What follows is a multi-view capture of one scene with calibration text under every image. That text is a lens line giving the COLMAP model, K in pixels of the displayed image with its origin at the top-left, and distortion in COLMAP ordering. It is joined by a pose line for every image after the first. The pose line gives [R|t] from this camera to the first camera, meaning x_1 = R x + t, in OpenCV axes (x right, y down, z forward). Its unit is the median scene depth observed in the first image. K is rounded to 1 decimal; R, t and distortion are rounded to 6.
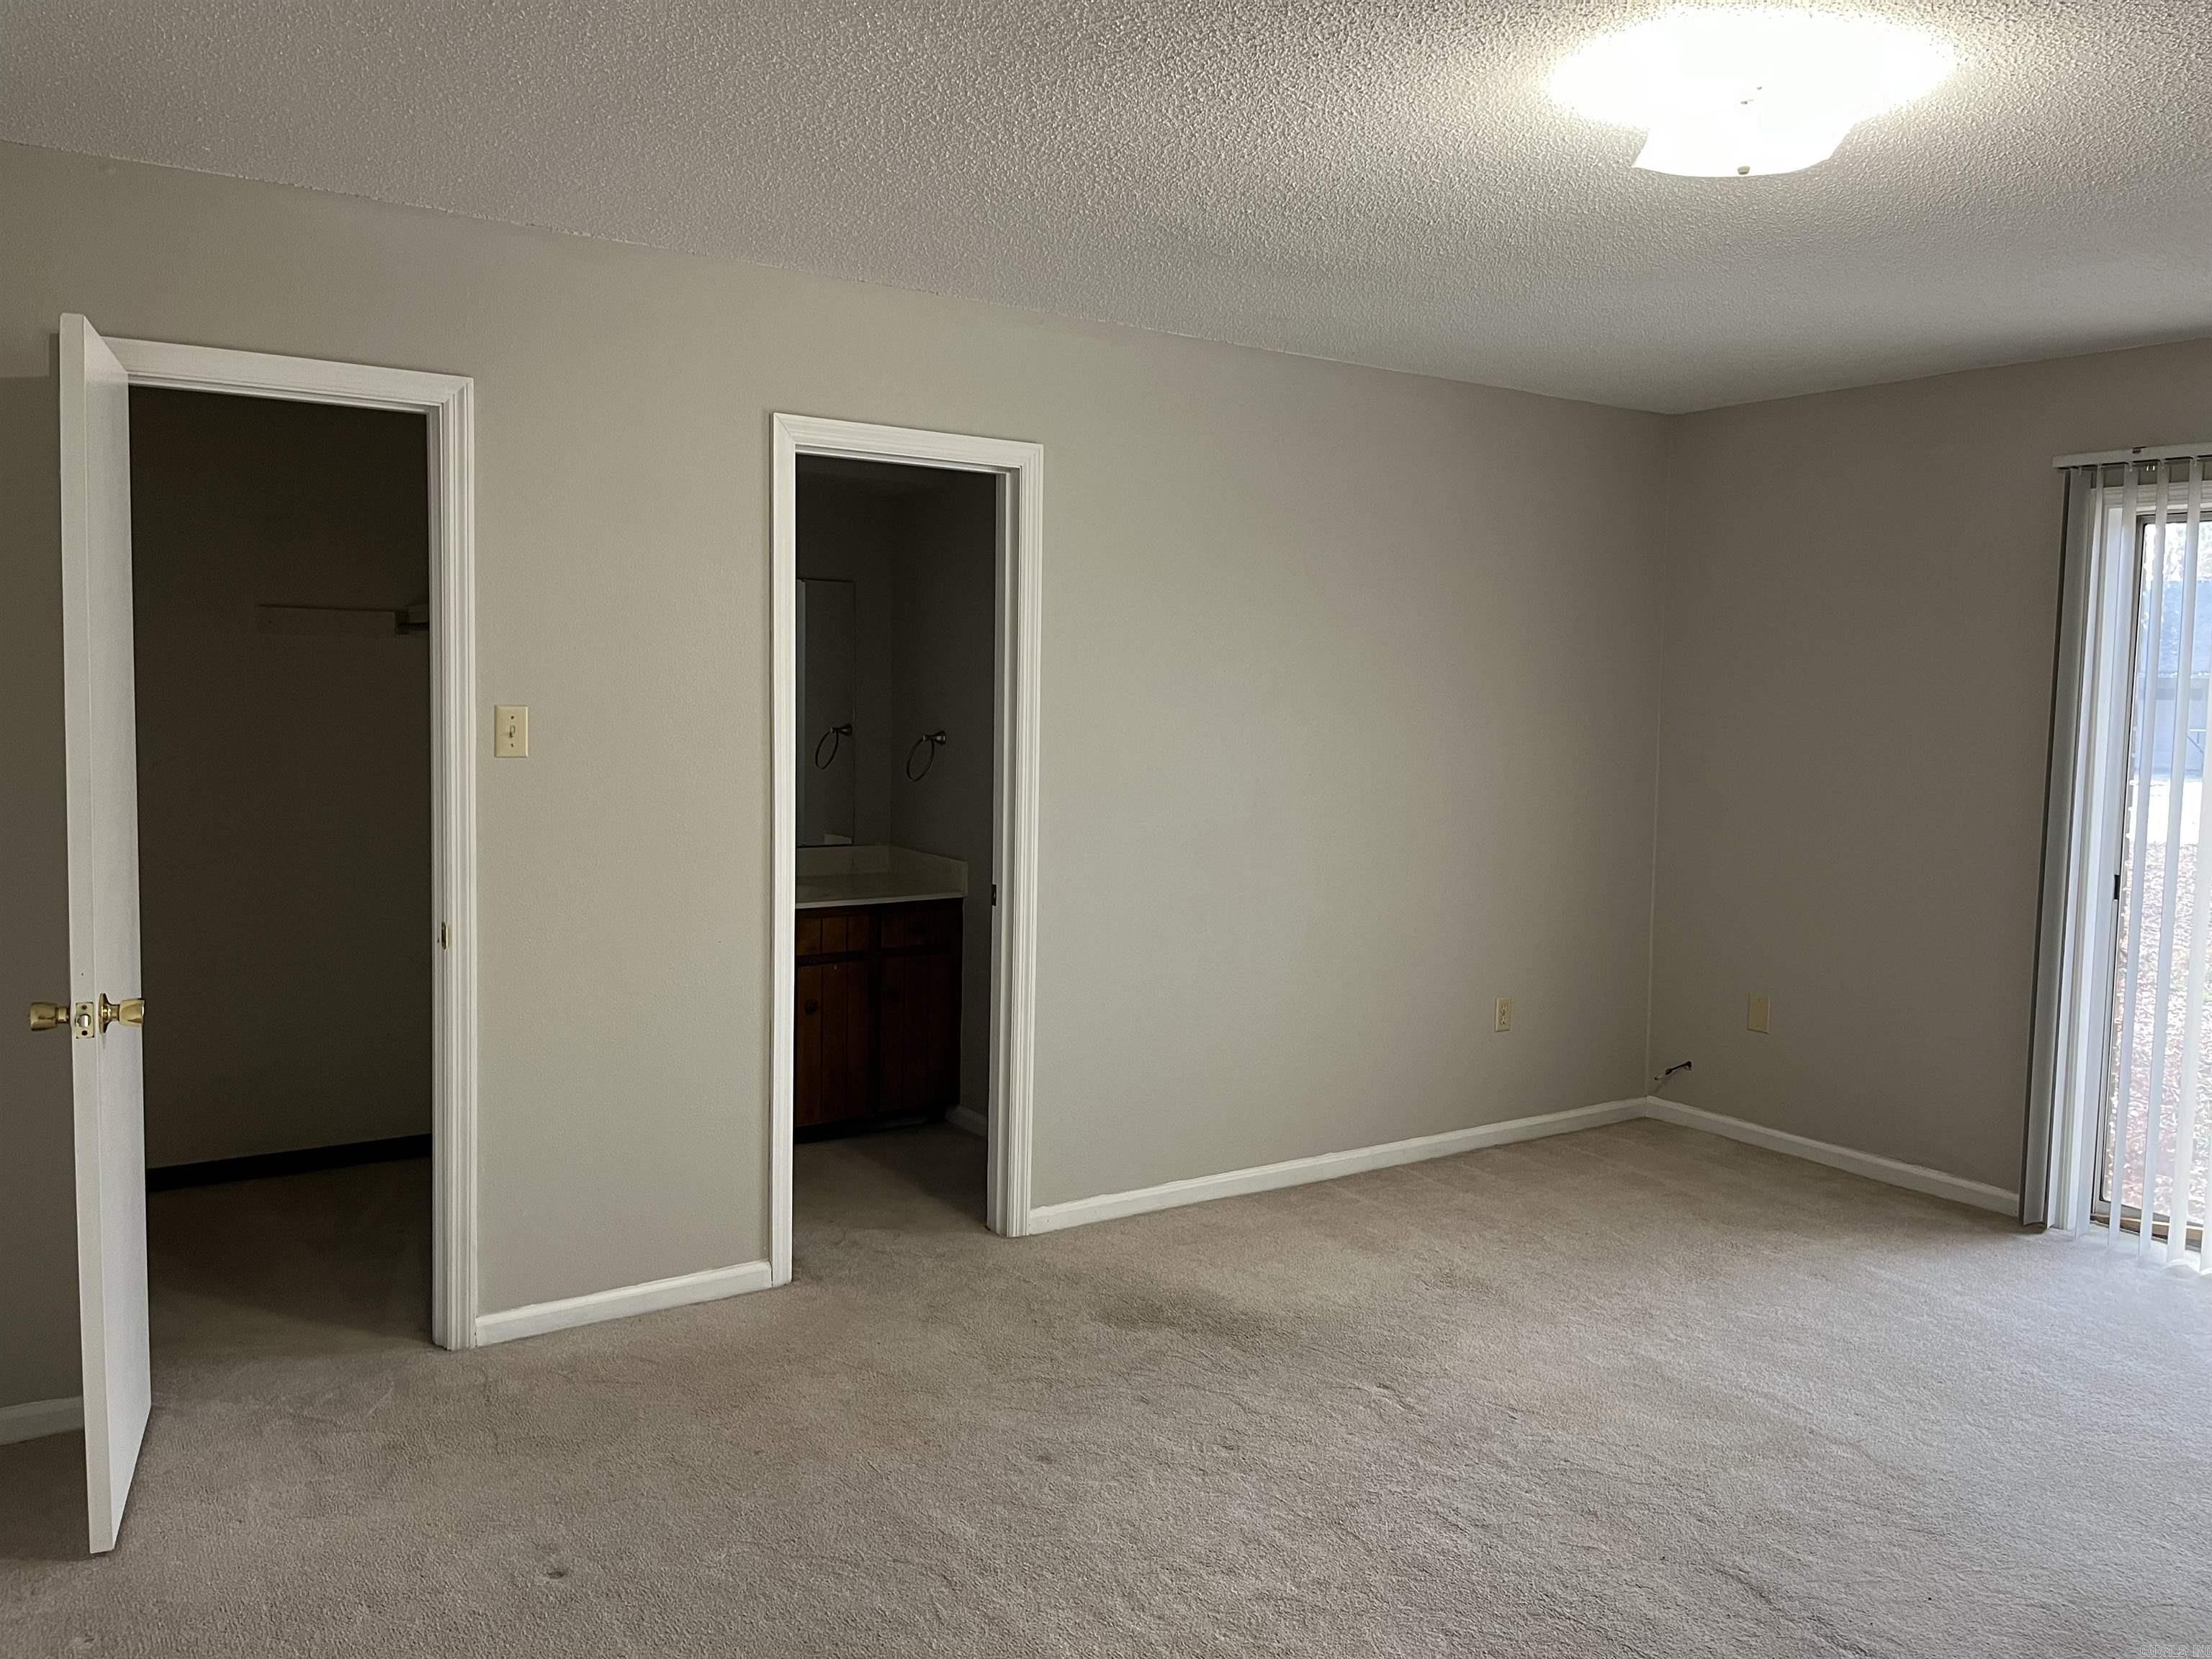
lens RADIAL K [[1710.4, 0, 1140.9], [0, 1710.4, 823.1], [0, 0, 1]] dist [0.007744, 0.002294]
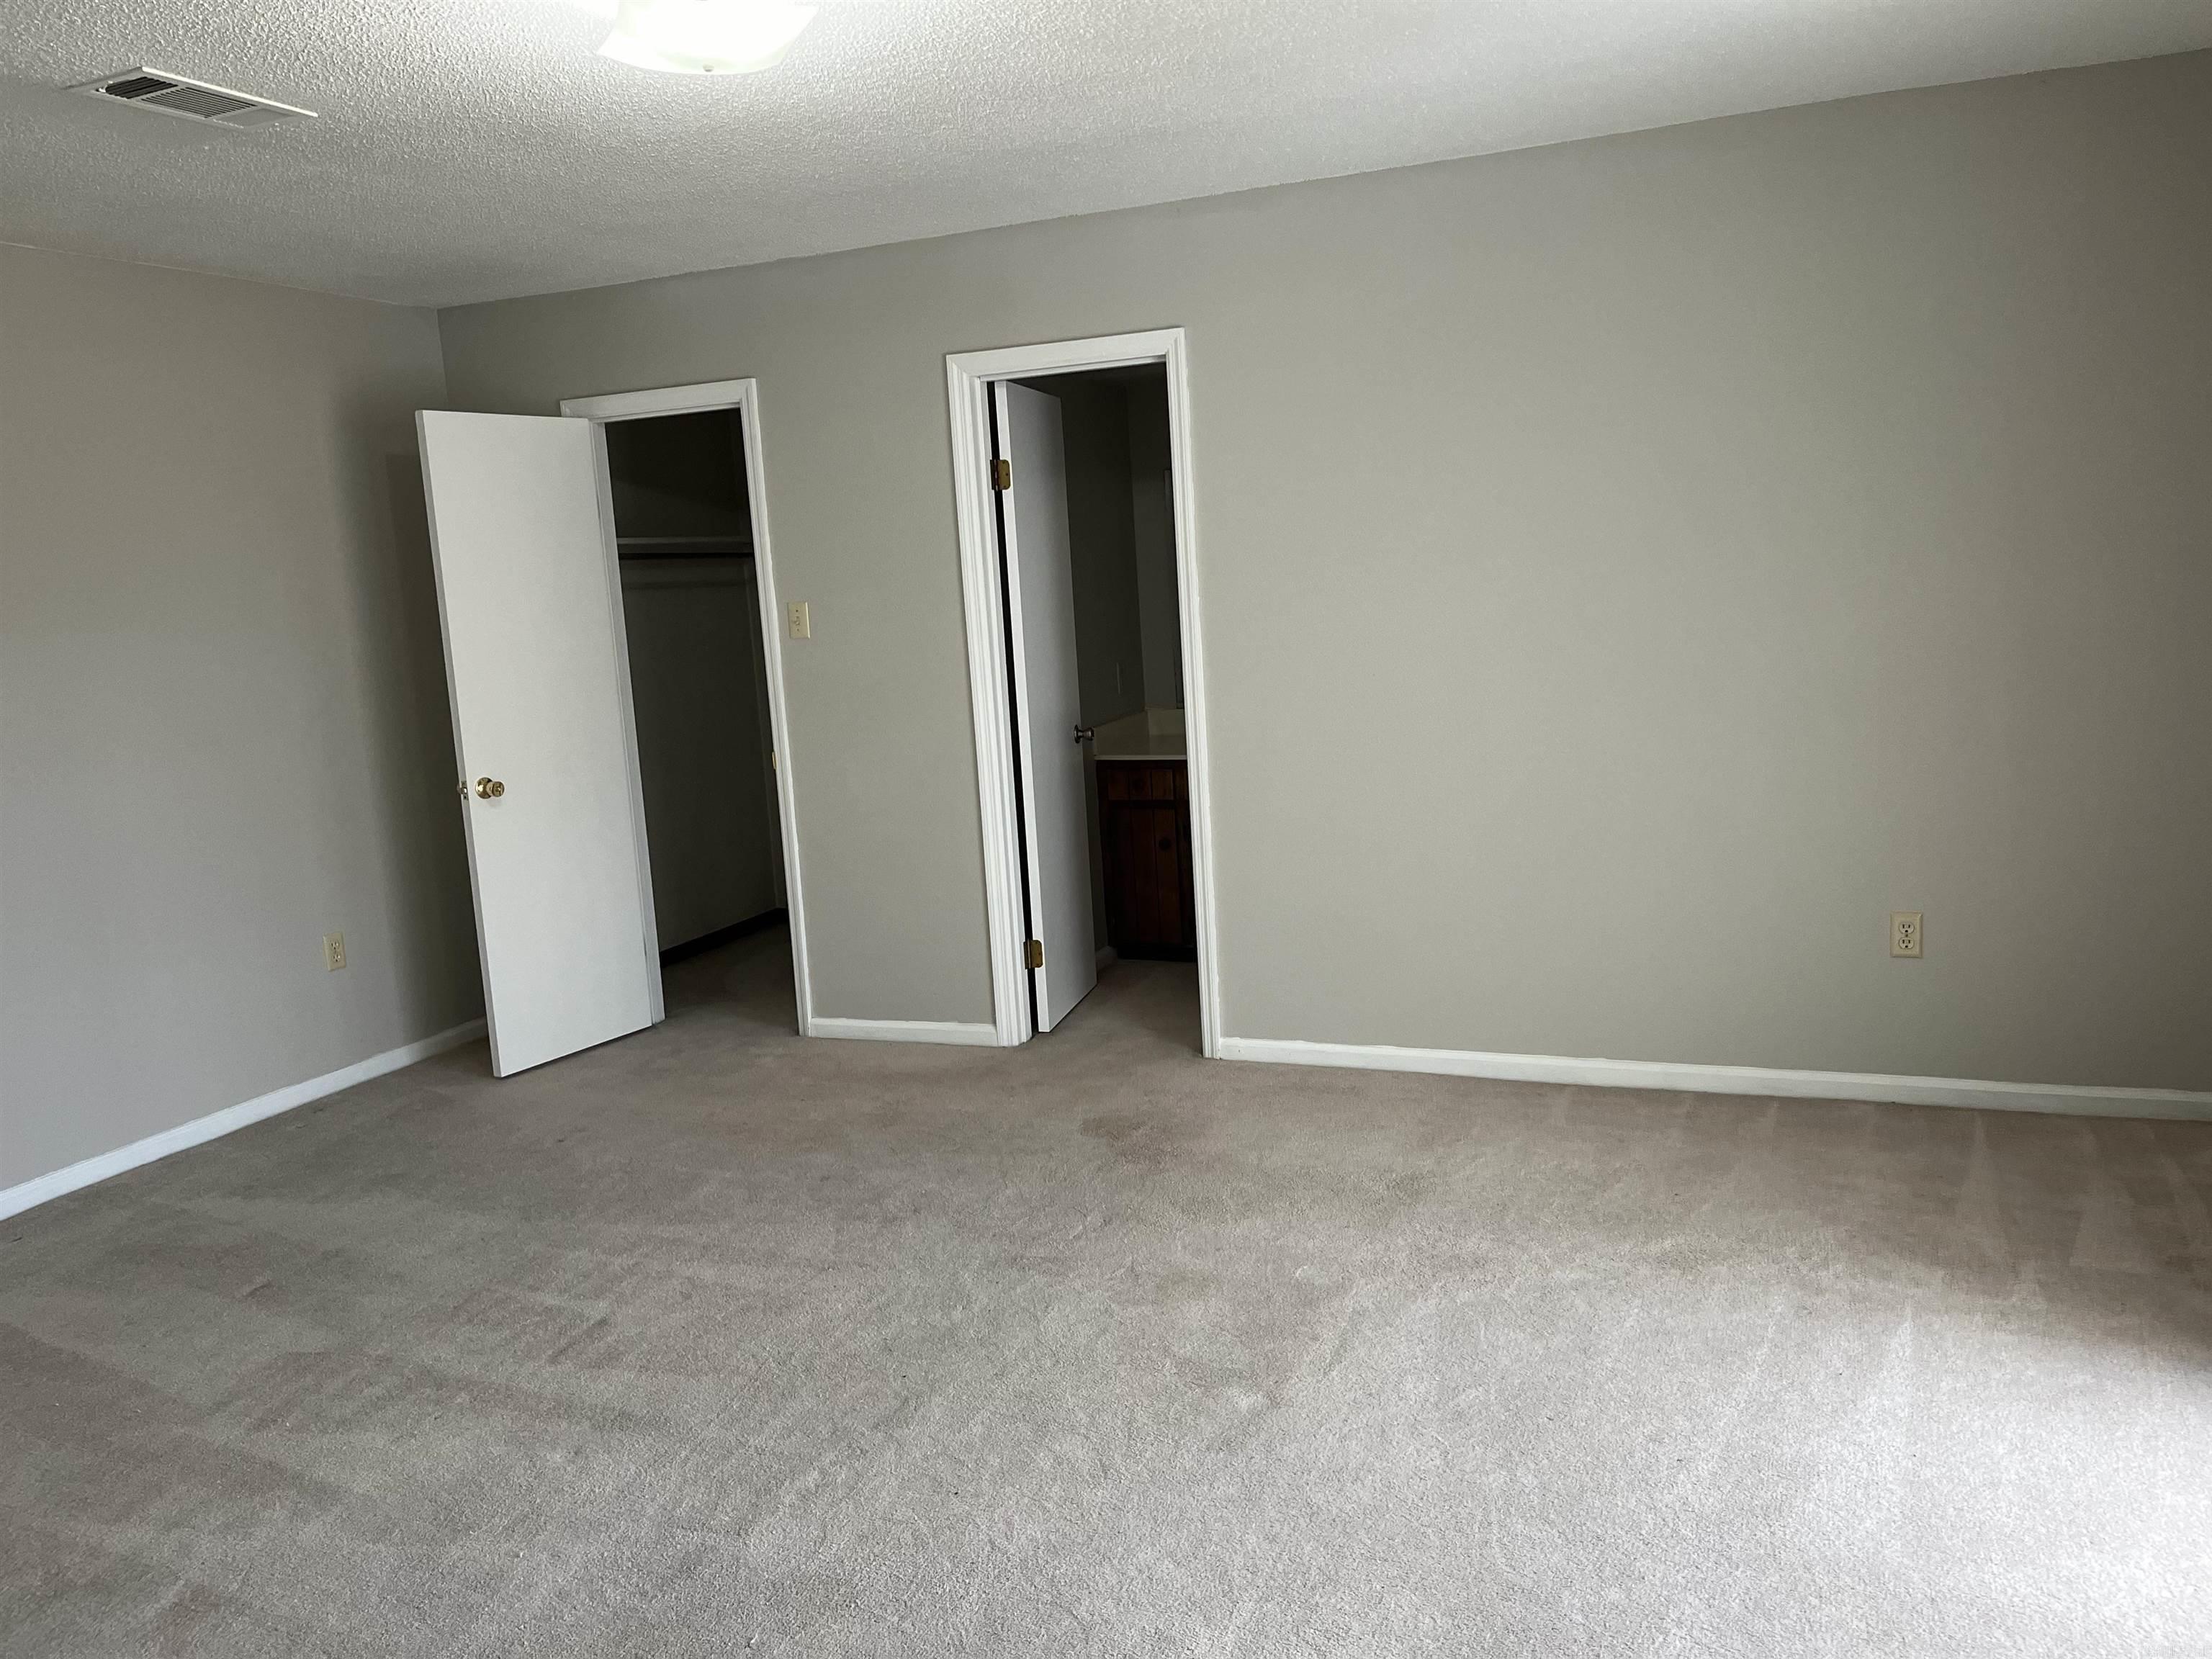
lens RADIAL K [[1710.4, 0, 1140.9], [0, 1710.4, 823.1], [0, 0, 1]] dist [0.007744, 0.002294]
pose [[0.545232, 0.072159, -0.835174, 0.909147], [-0.002708, 0.996435, 0.084324, -0.004221], [0.838281, -0.043715, 0.543483, 0.406157]]
